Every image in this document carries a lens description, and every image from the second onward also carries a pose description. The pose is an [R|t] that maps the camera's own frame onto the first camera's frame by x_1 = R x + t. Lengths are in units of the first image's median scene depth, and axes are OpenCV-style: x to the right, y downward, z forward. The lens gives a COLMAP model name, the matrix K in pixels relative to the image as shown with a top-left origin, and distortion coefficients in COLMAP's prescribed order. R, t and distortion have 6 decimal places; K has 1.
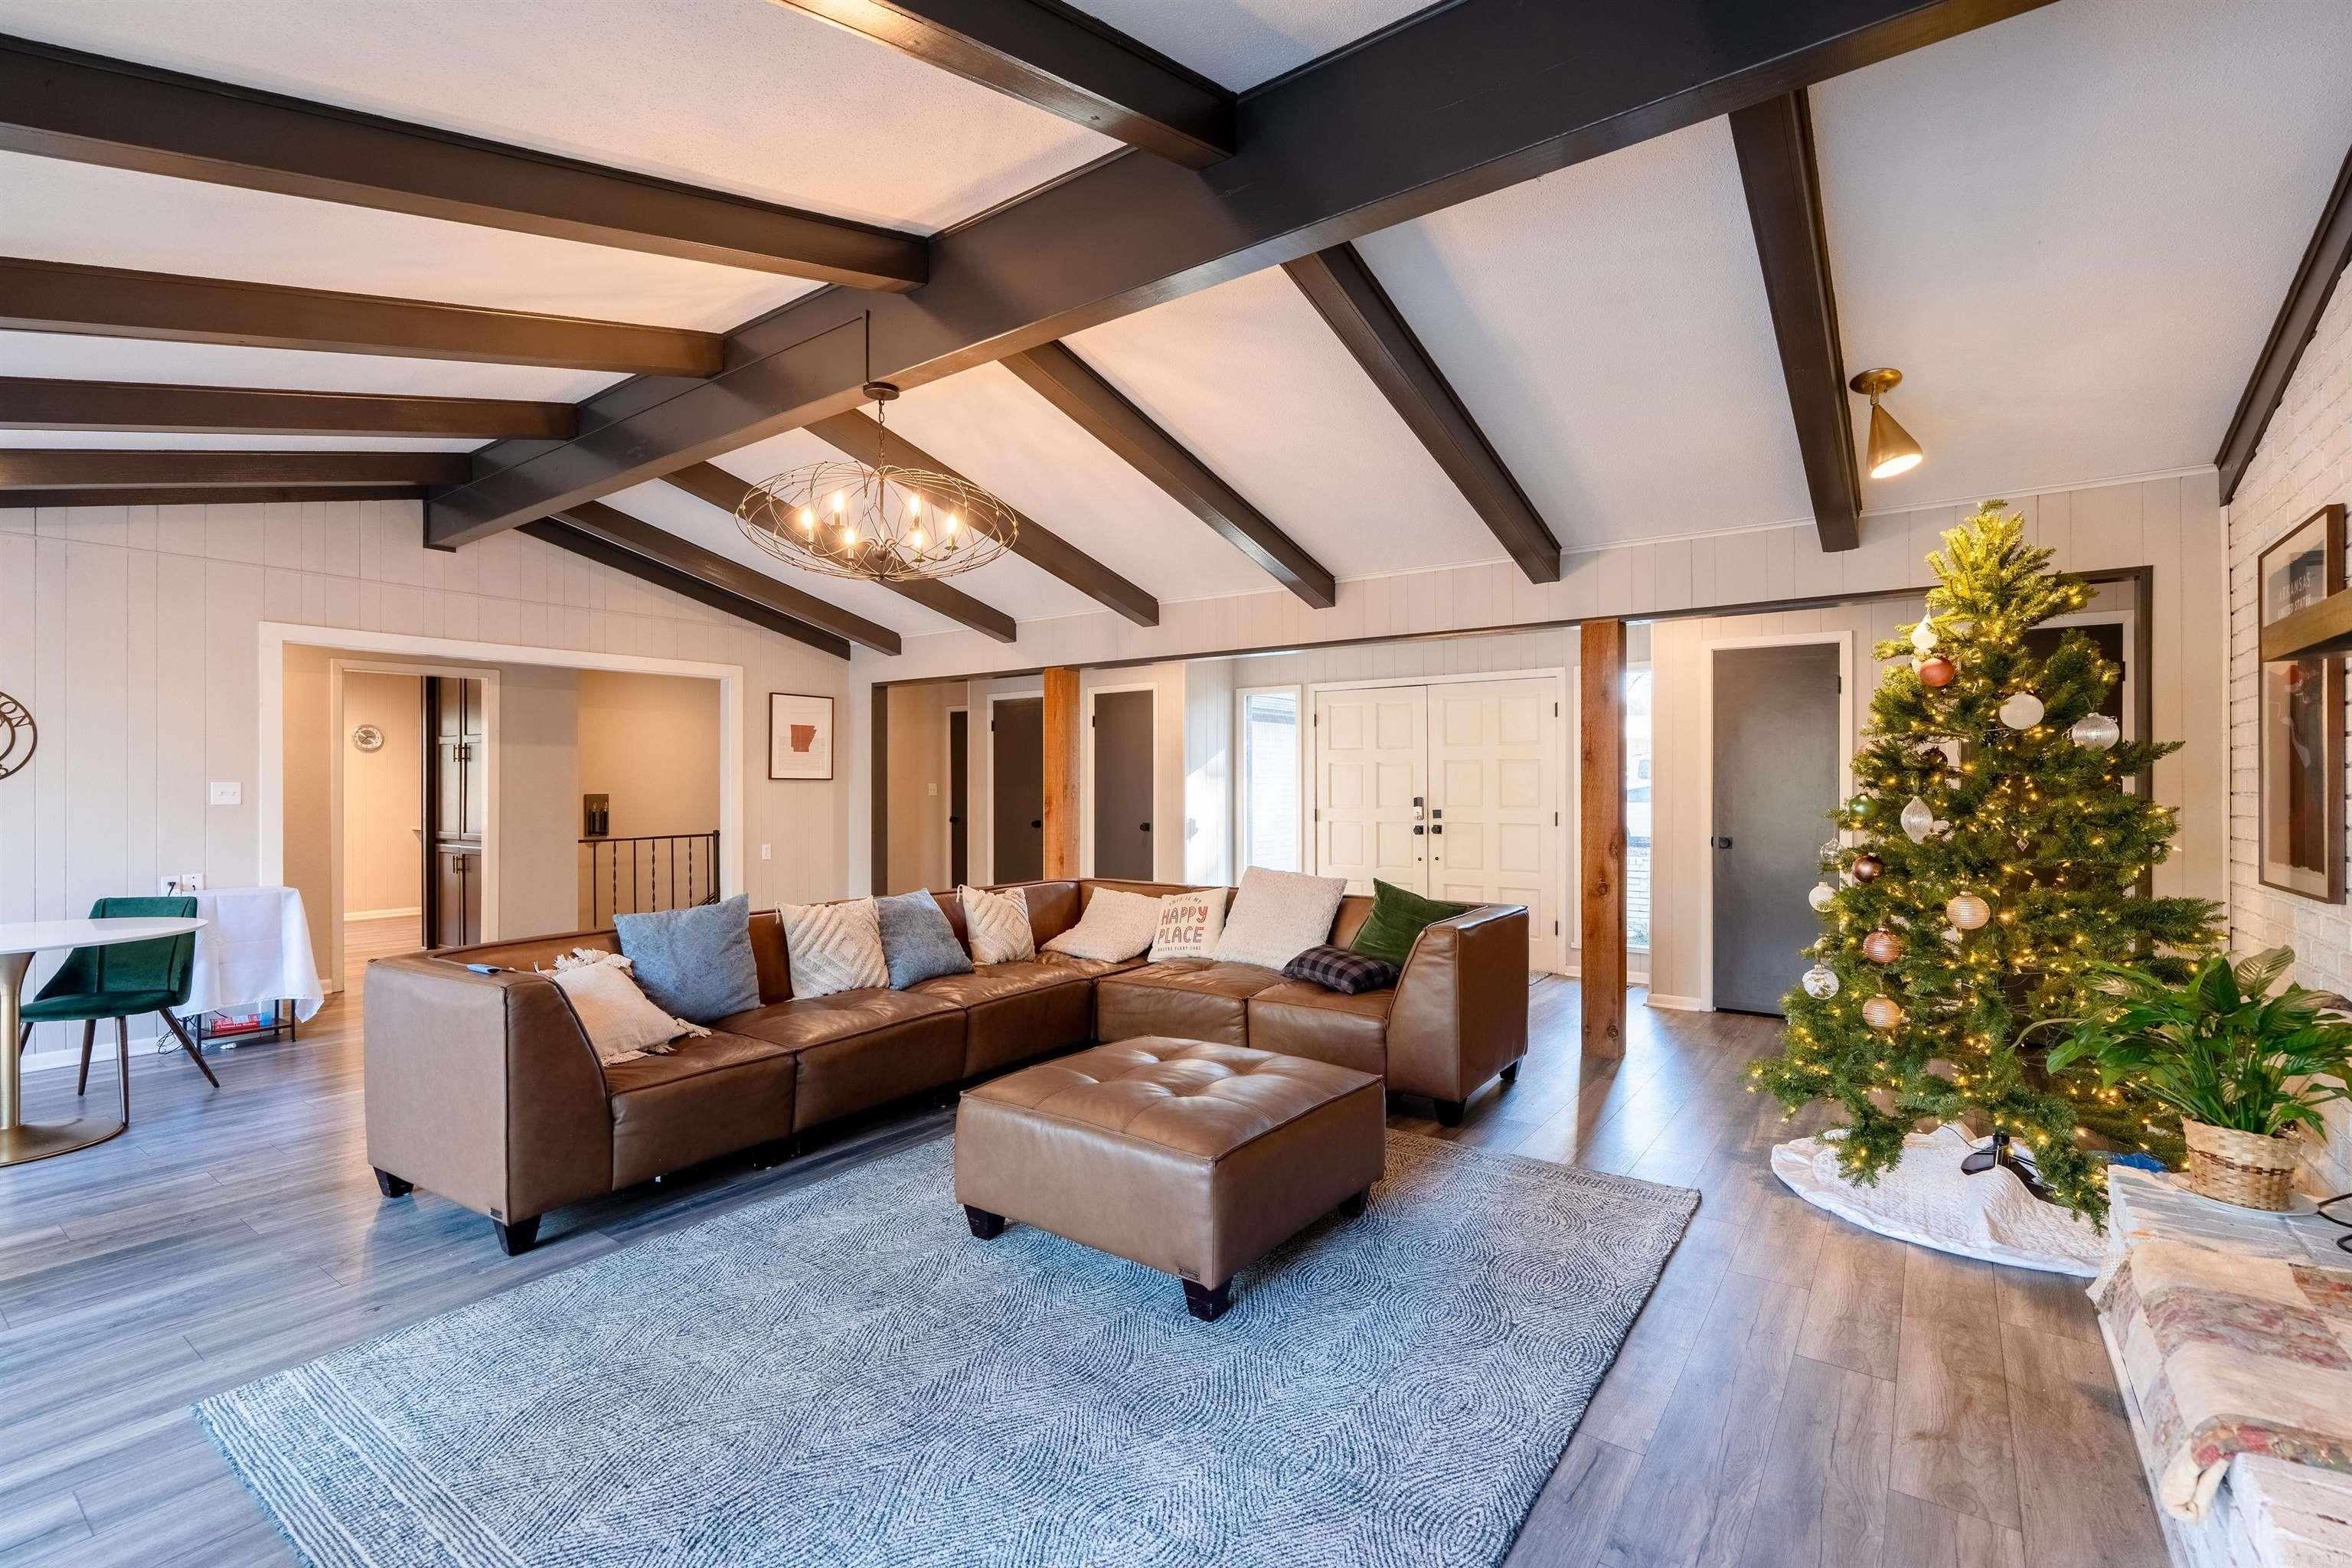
lens RADIAL K [[1050.3, 0, 1176.0], [0, 1050.3, 784.0], [0, 0, 1]] dist [-0.001988, 0.000281]
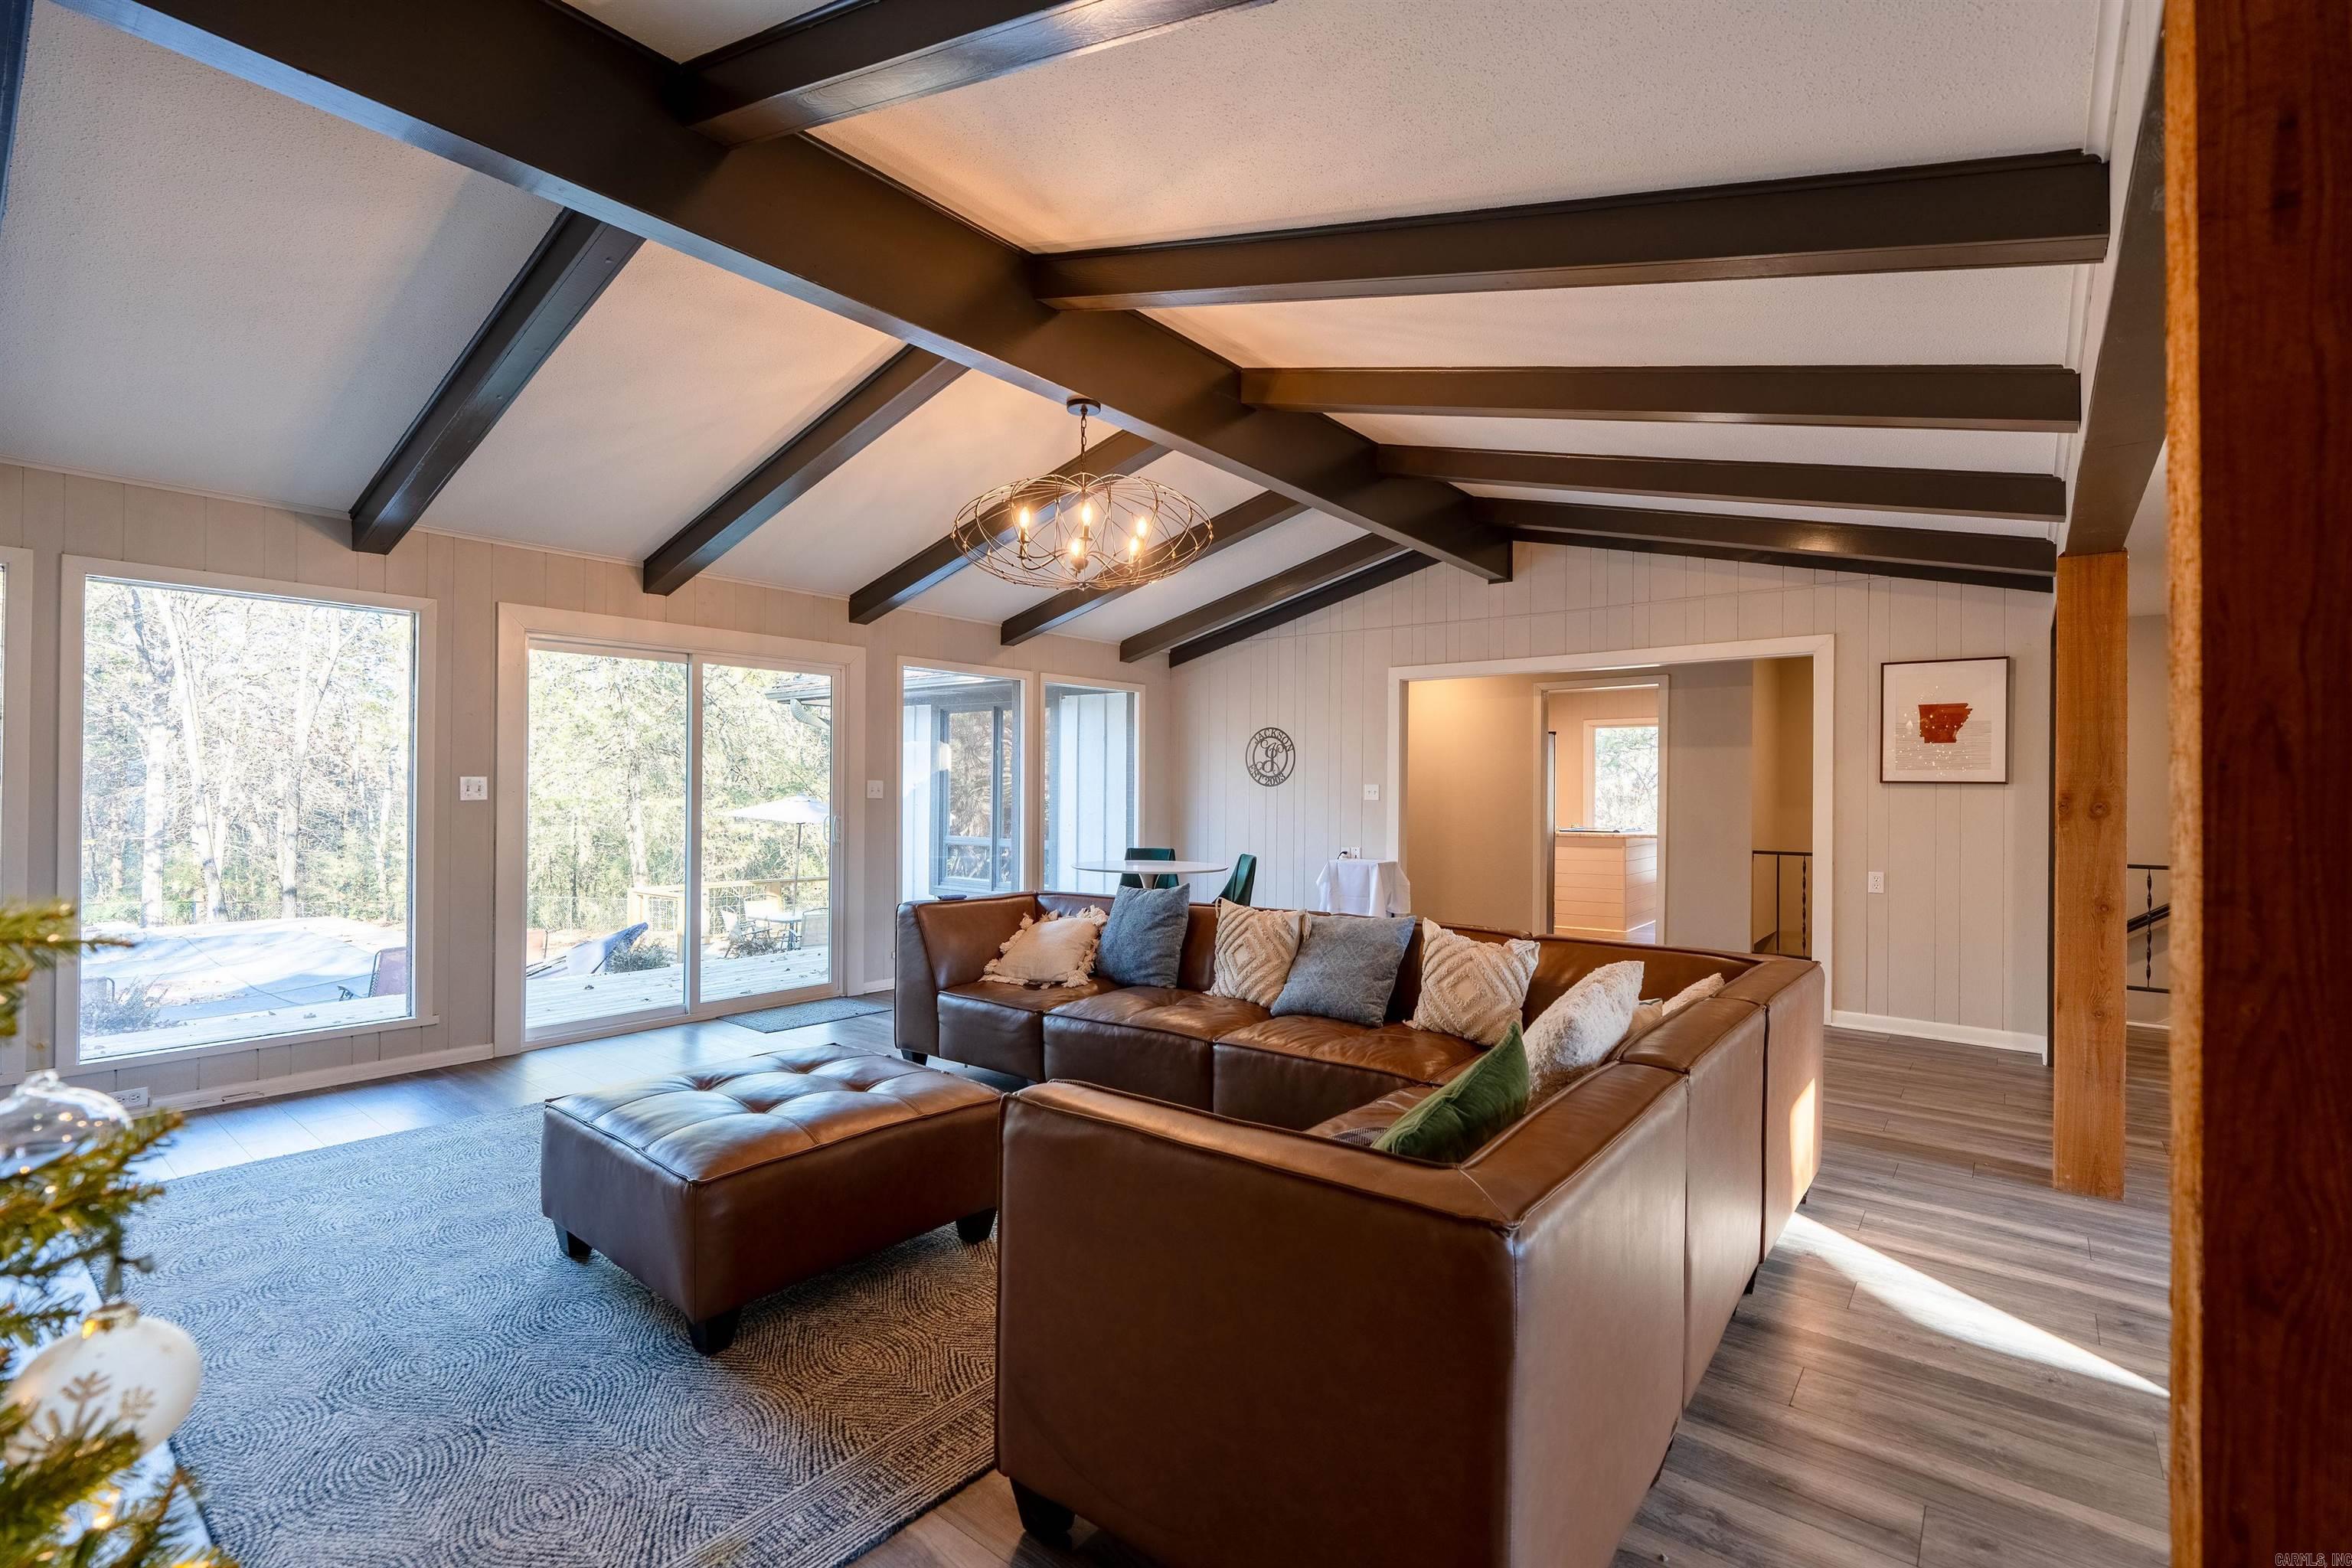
lens RADIAL K [[1050.3, 0, 1176.0], [0, 1050.3, 784.0], [0, 0, 1]] dist [-0.001988, 0.000281]
pose [[-0.063542, 0.003030, -0.997975, 0.383181], [-0.003870, 0.999987, 0.003282, -0.004404], [0.997972, 0.004071, -0.063529, 0.583799]]
